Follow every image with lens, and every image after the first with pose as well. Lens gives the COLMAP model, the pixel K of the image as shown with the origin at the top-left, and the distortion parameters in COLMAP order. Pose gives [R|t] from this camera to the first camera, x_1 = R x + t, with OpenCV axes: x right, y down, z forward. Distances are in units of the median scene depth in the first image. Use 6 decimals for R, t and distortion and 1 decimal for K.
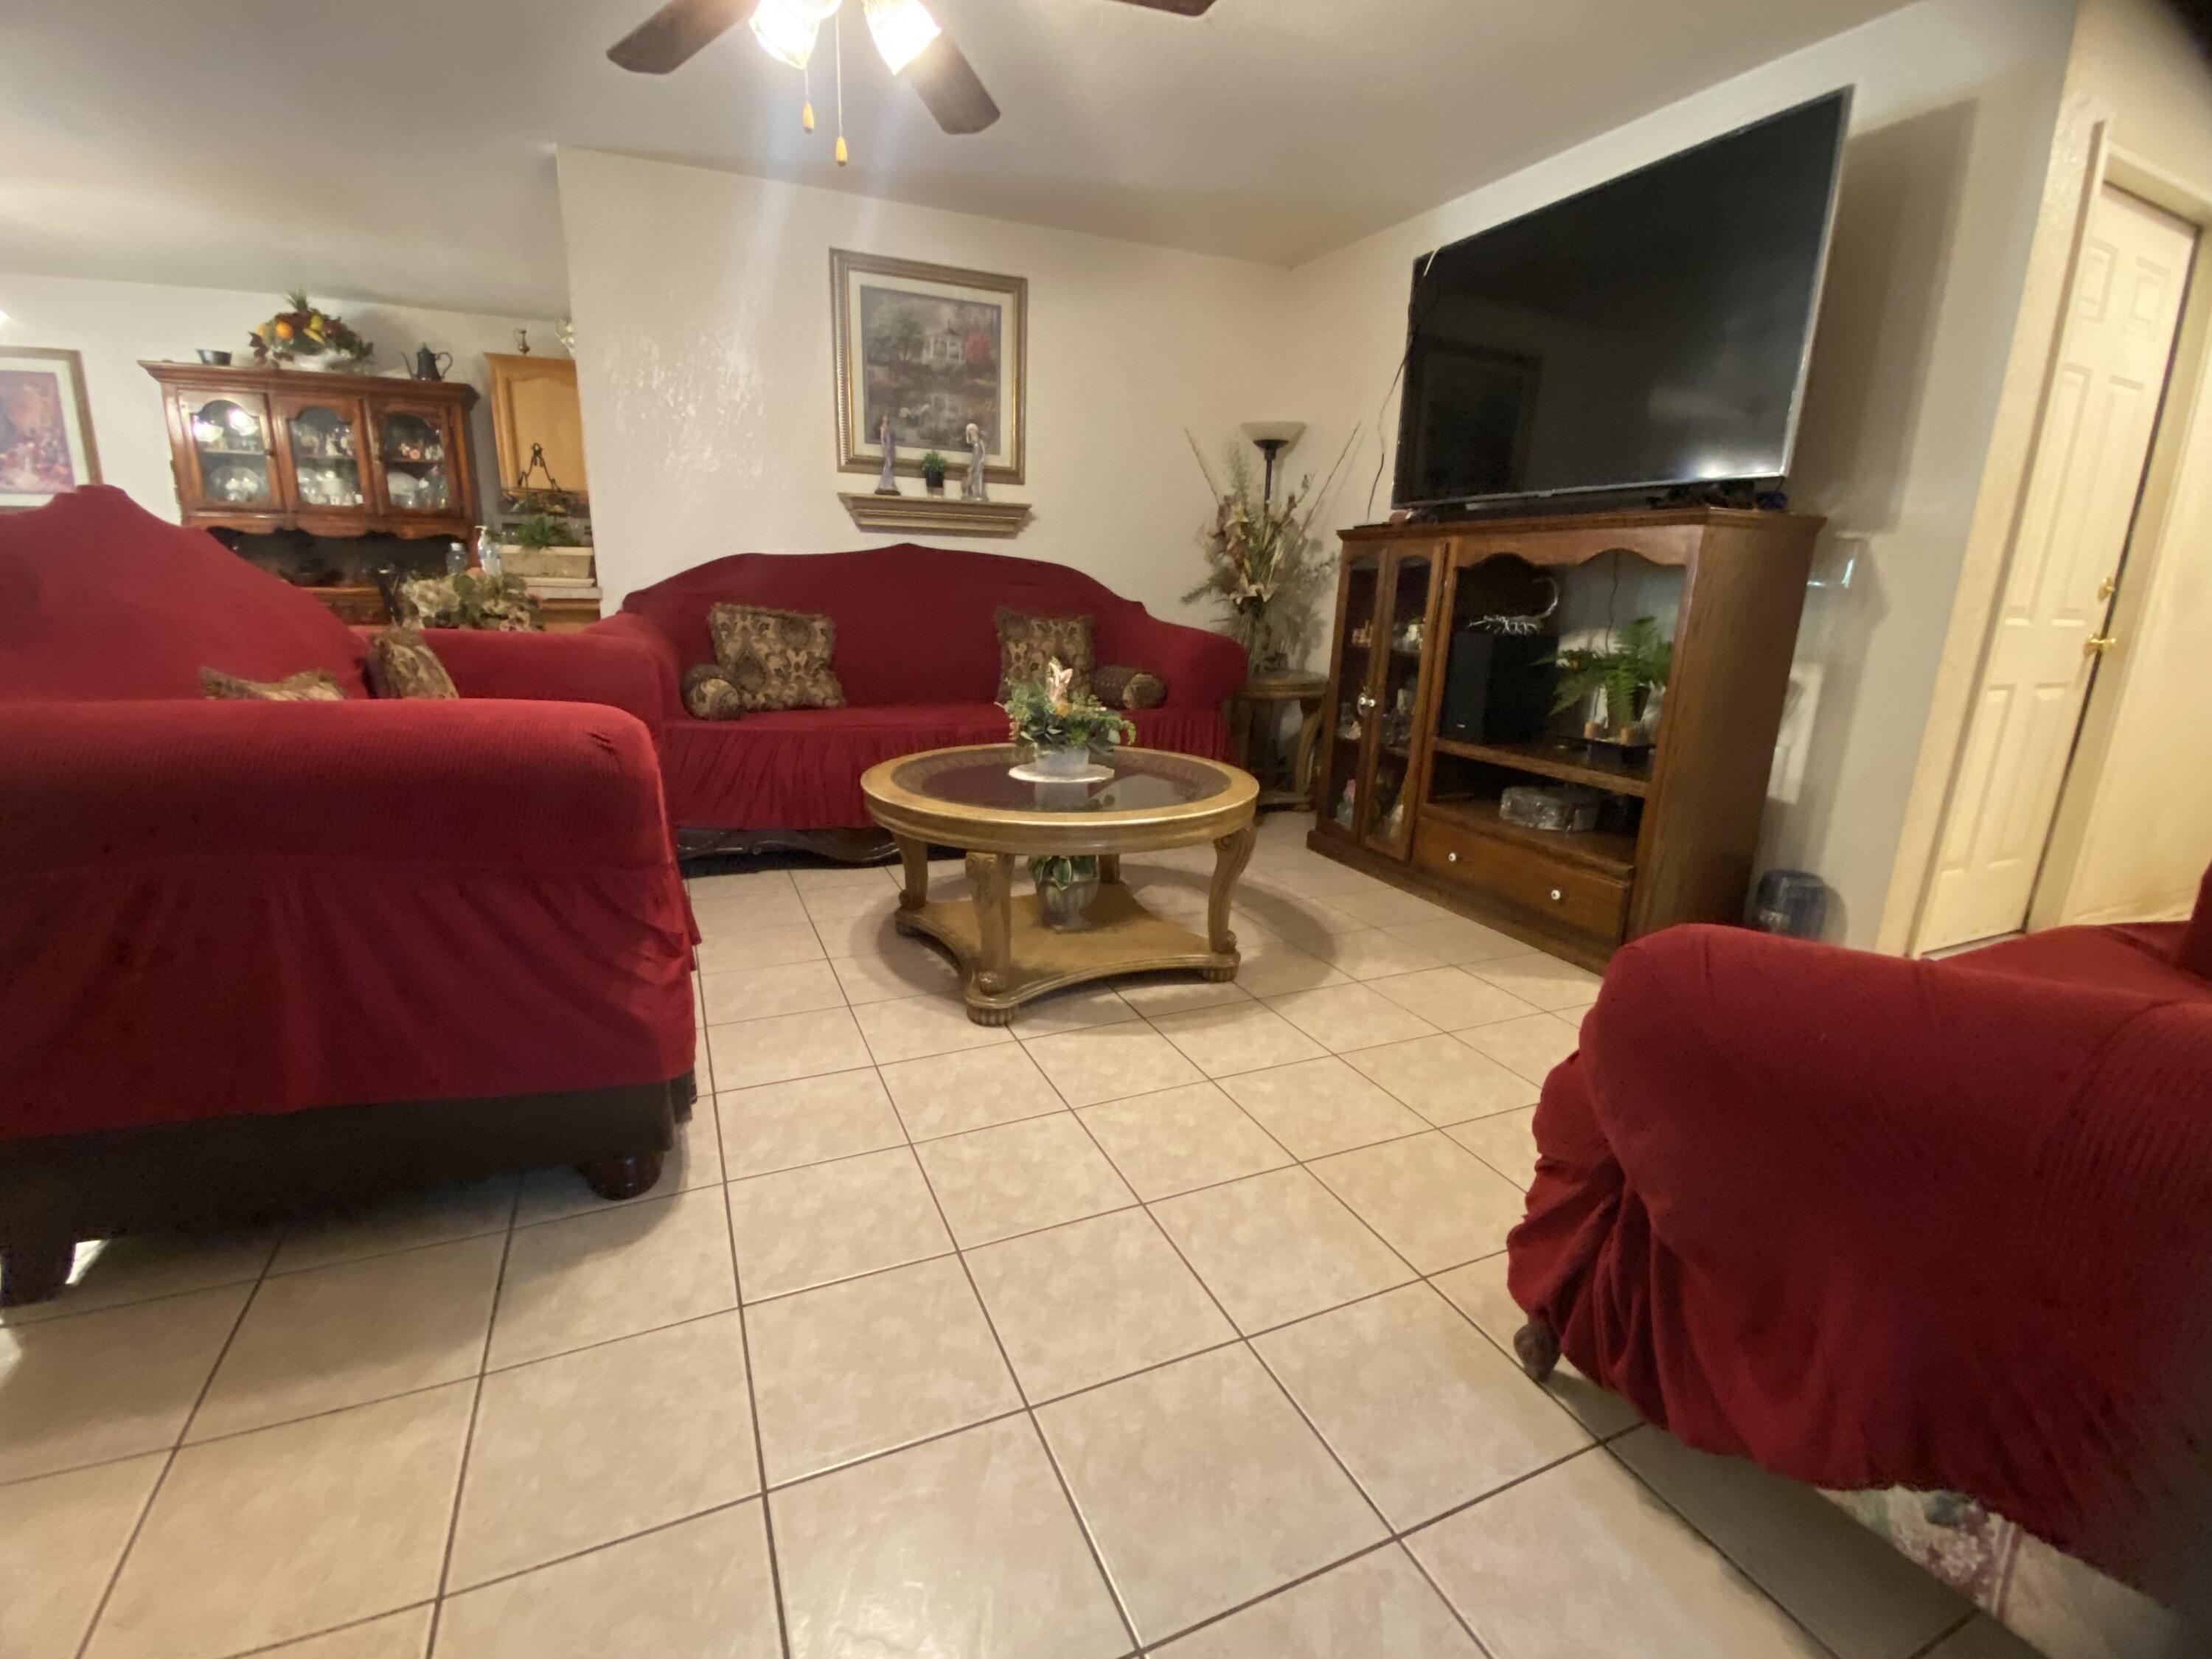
lens RADIAL K [[979.9, 0, 1111.0], [0, 979.9, 834.9], [0, 0, 1]] dist [-0.018149, -0.003931]
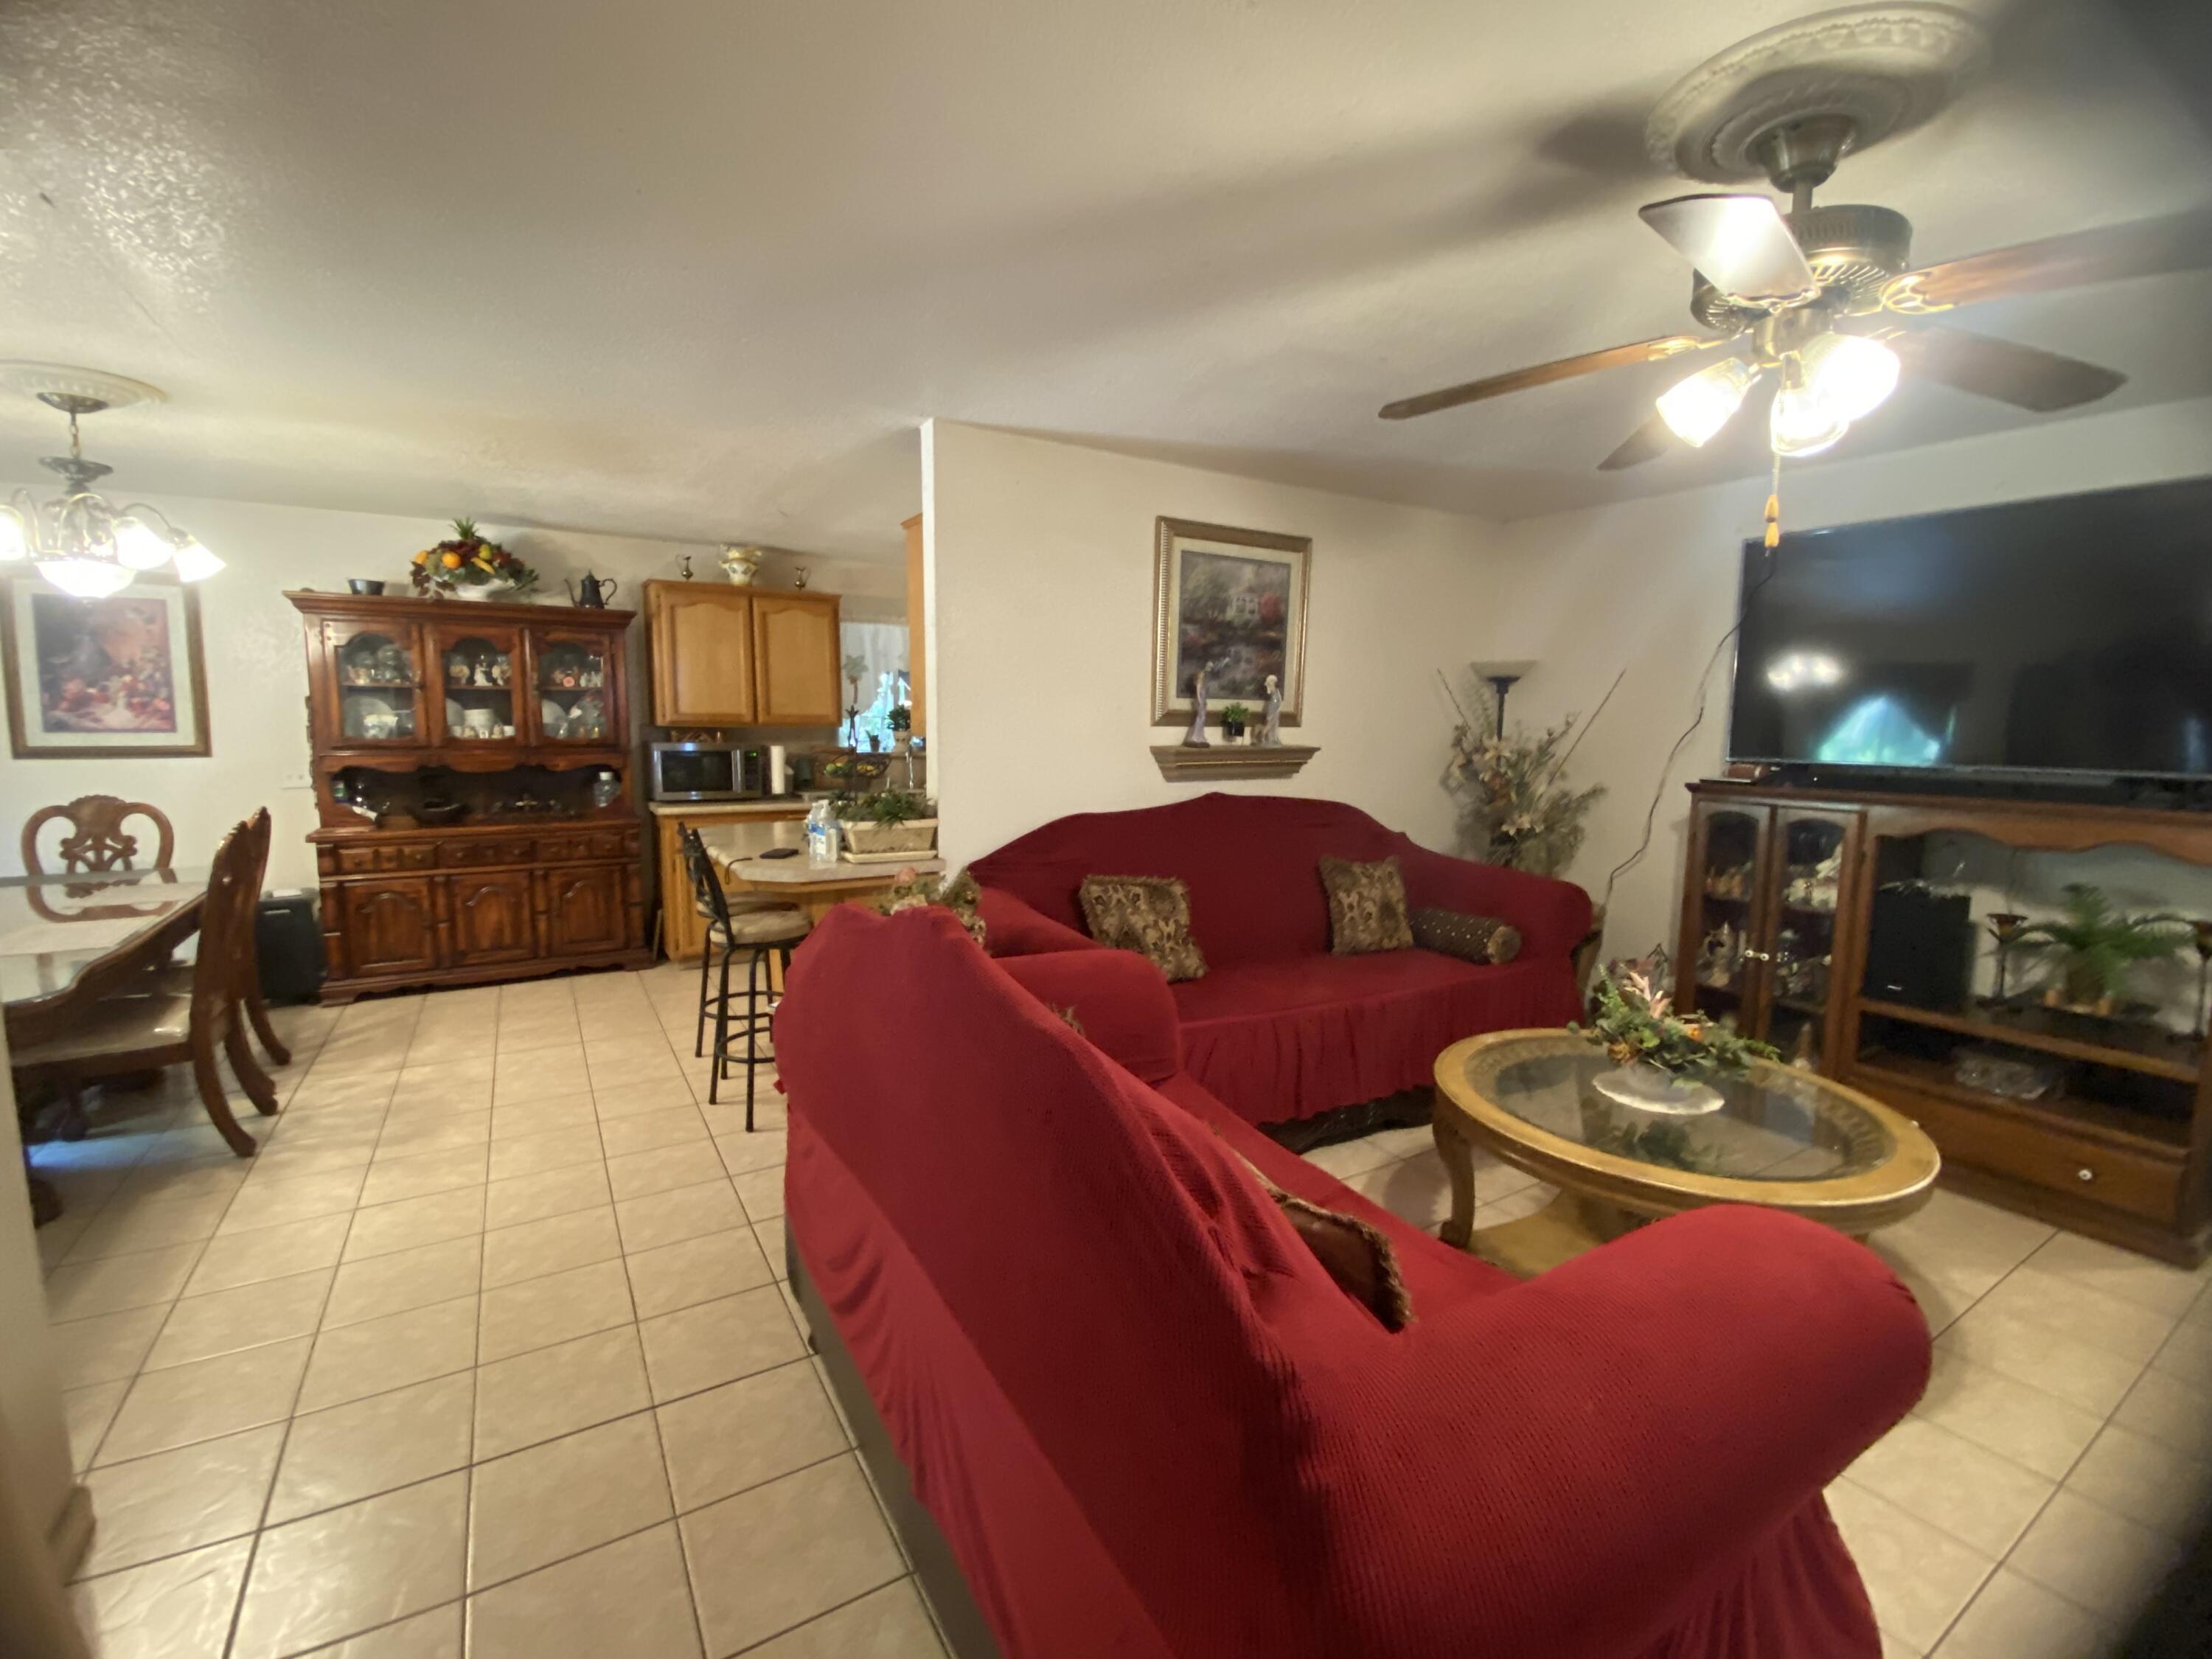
lens RADIAL K [[961.6, 0, 1109.0], [0, 961.6, 823.7], [0, 0, 1]] dist [-0.005157, -0.009840]
pose [[0.991951, -0.031844, 0.122552, -0.417642], [0.049660, 0.988157, -0.145186, -0.126691], [-0.116477, 0.150103, 0.981785, 0.060223]]
